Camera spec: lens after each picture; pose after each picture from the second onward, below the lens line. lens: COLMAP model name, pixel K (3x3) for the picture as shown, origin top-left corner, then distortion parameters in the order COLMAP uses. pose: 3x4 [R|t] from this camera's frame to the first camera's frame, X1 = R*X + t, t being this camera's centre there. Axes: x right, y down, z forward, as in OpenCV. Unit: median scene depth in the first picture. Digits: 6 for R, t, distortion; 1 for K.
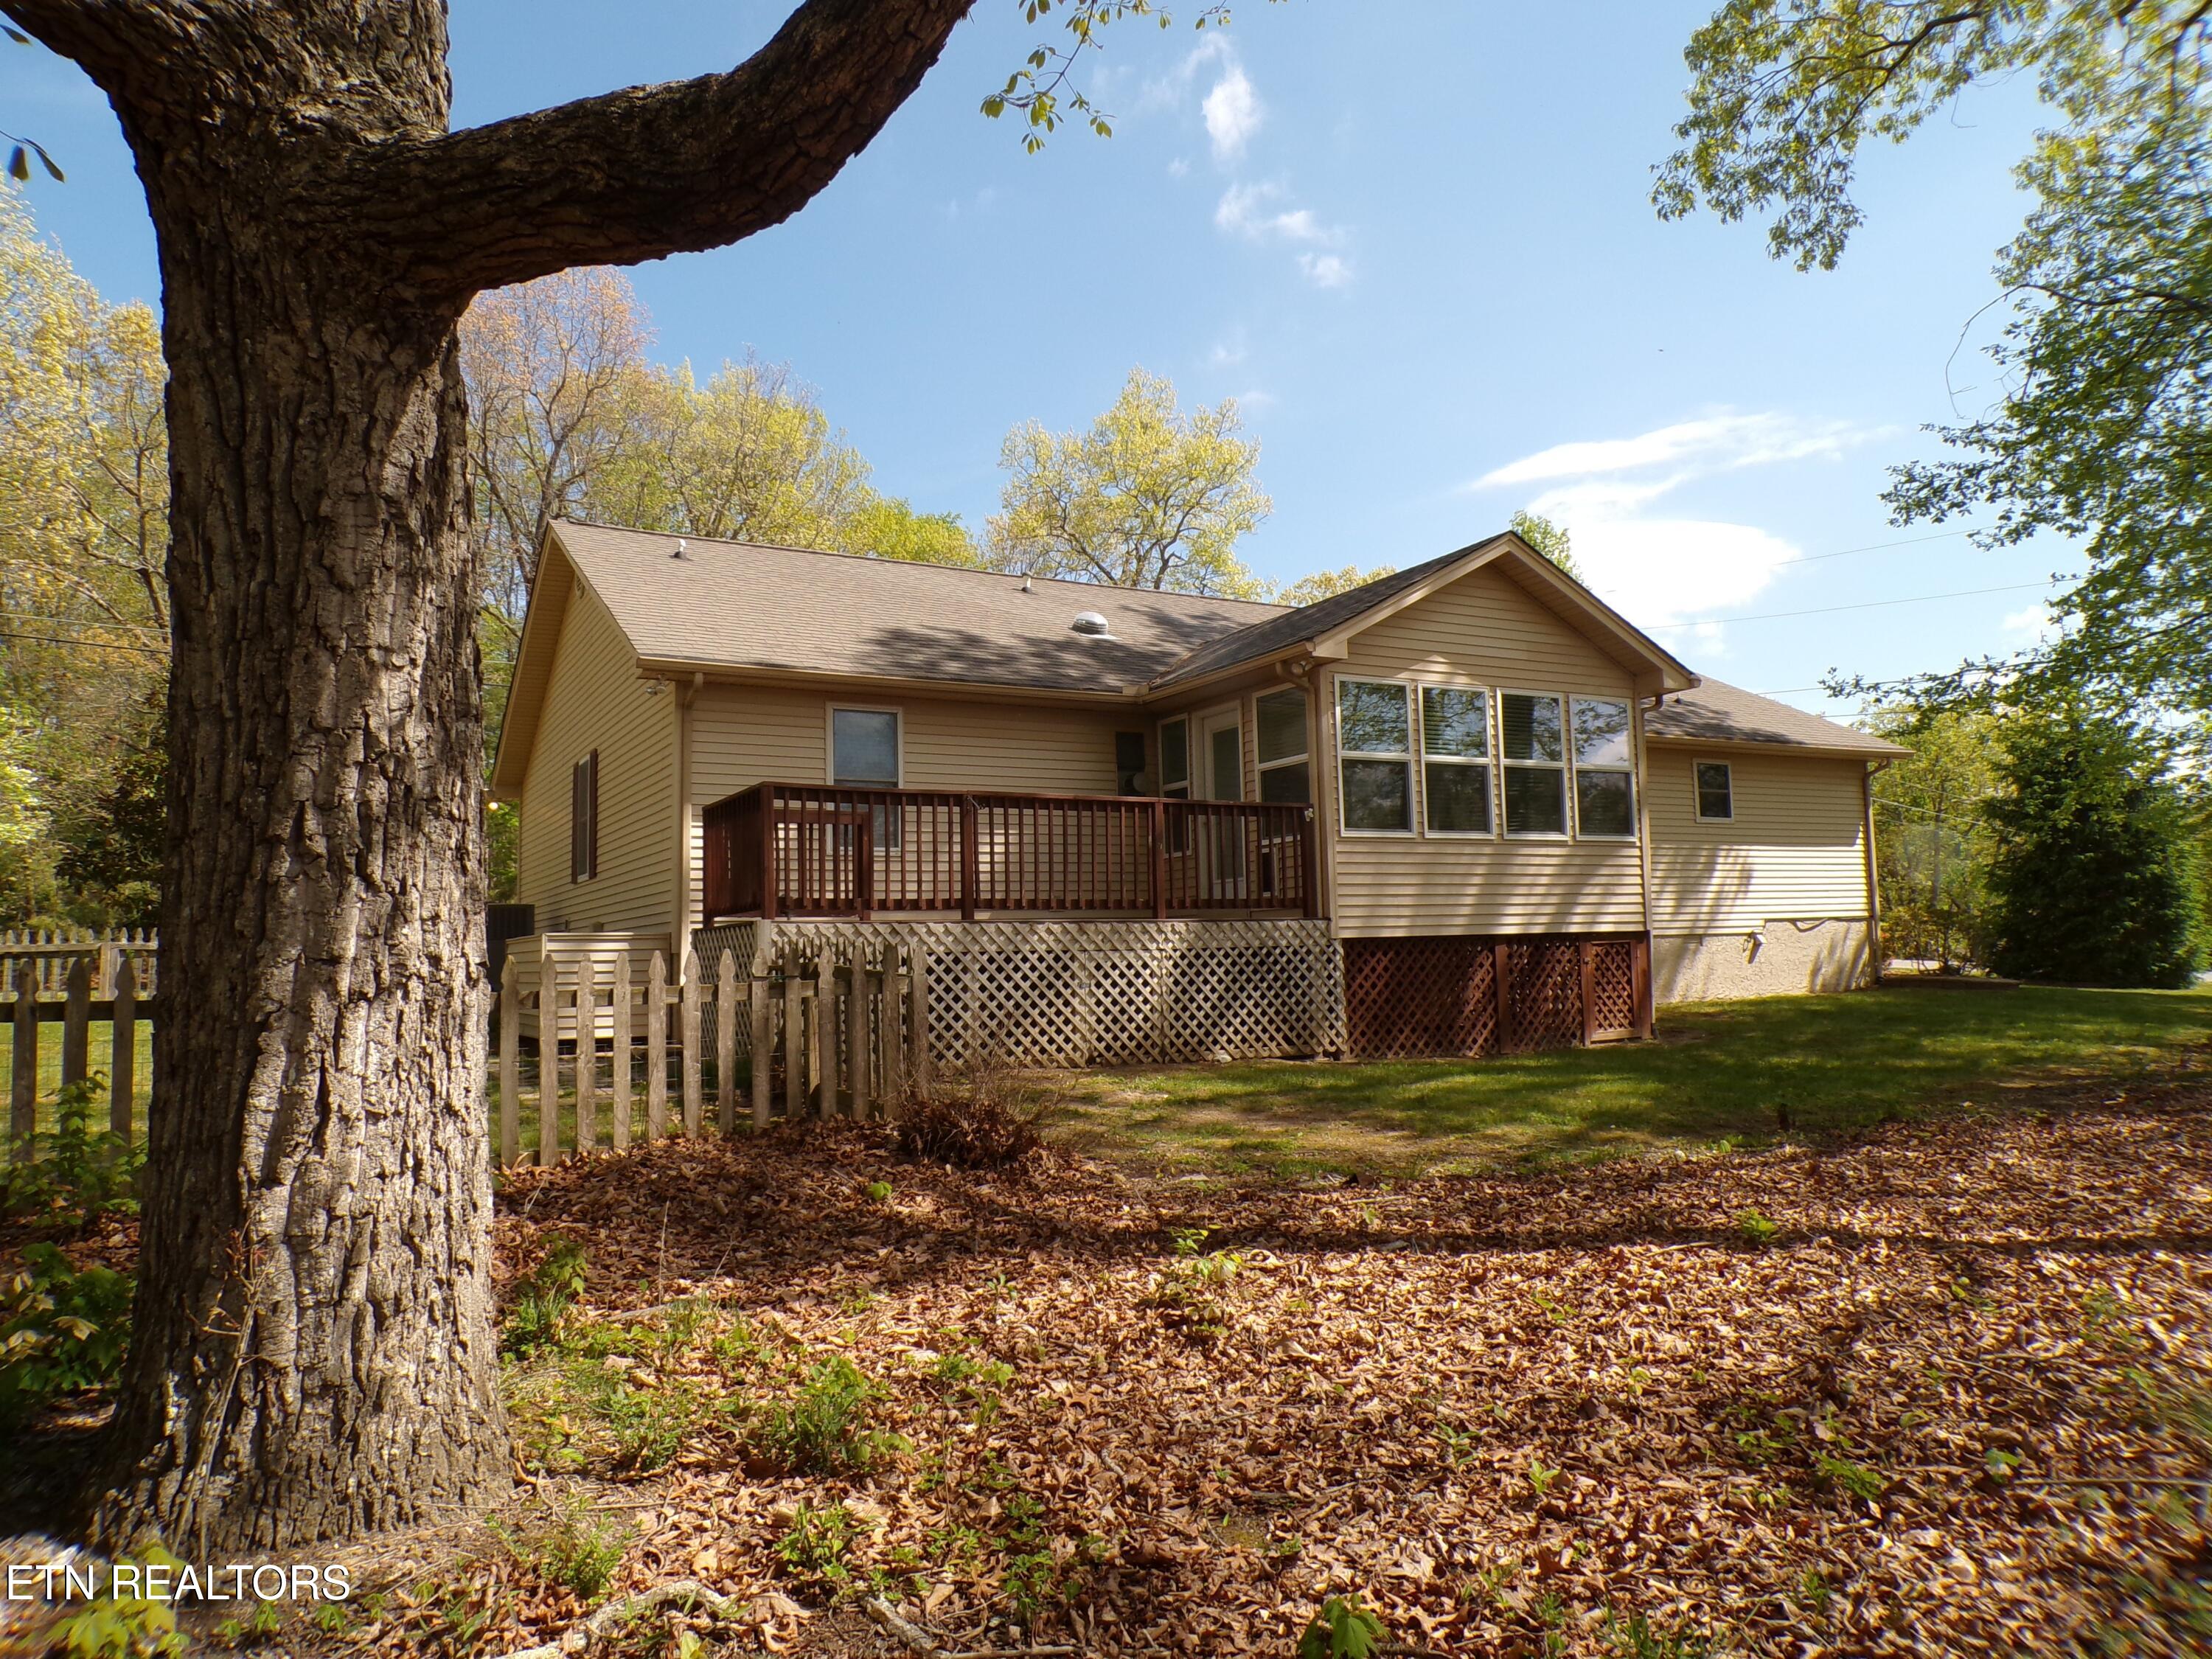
lens RADIAL K [[1443.3, 0, 1113.4], [0, 1443.3, 841.2], [0, 0, 1]] dist [0.000173, 0.007726]
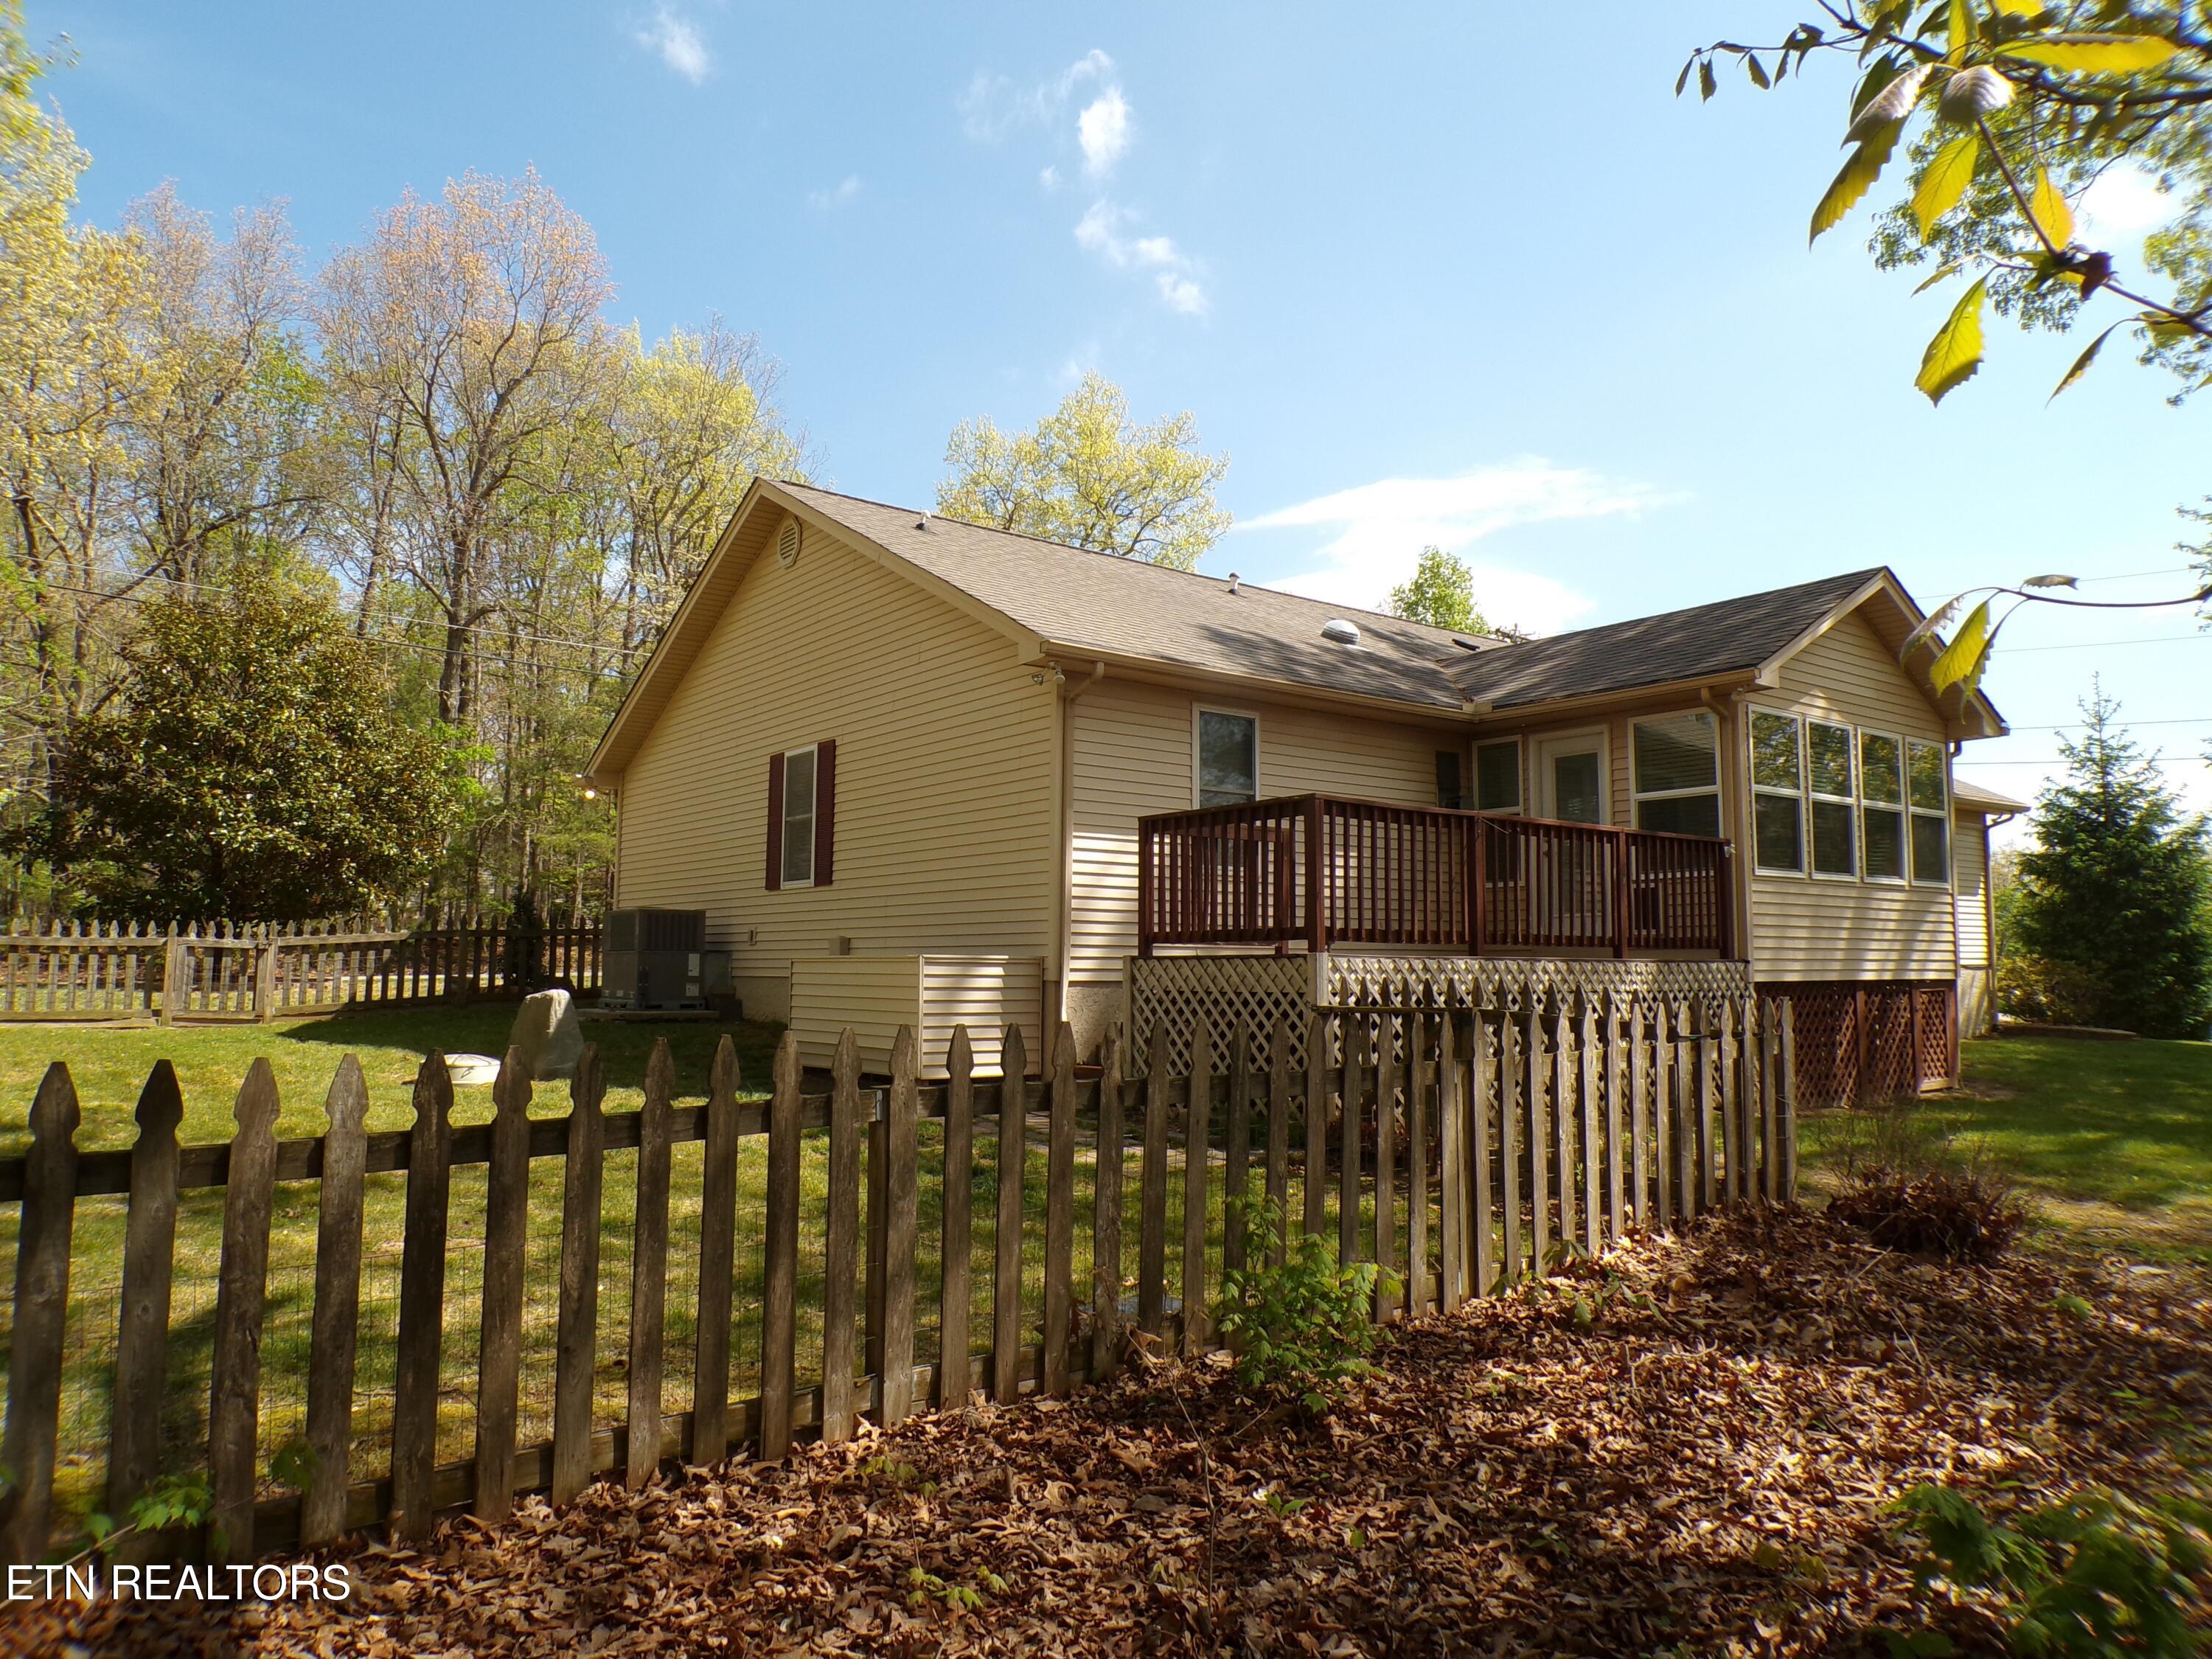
lens RADIAL K [[1443.3, 0, 1103.7], [0, 1443.3, 822.0], [0, 0, 1]] dist [0.000173, 0.007726]
pose [[0.988065, 0.042961, 0.147929, -0.333158], [-0.039797, 0.998913, -0.024281, 0.001633], [-0.148811, 0.018104, 0.988700, 0.105711]]
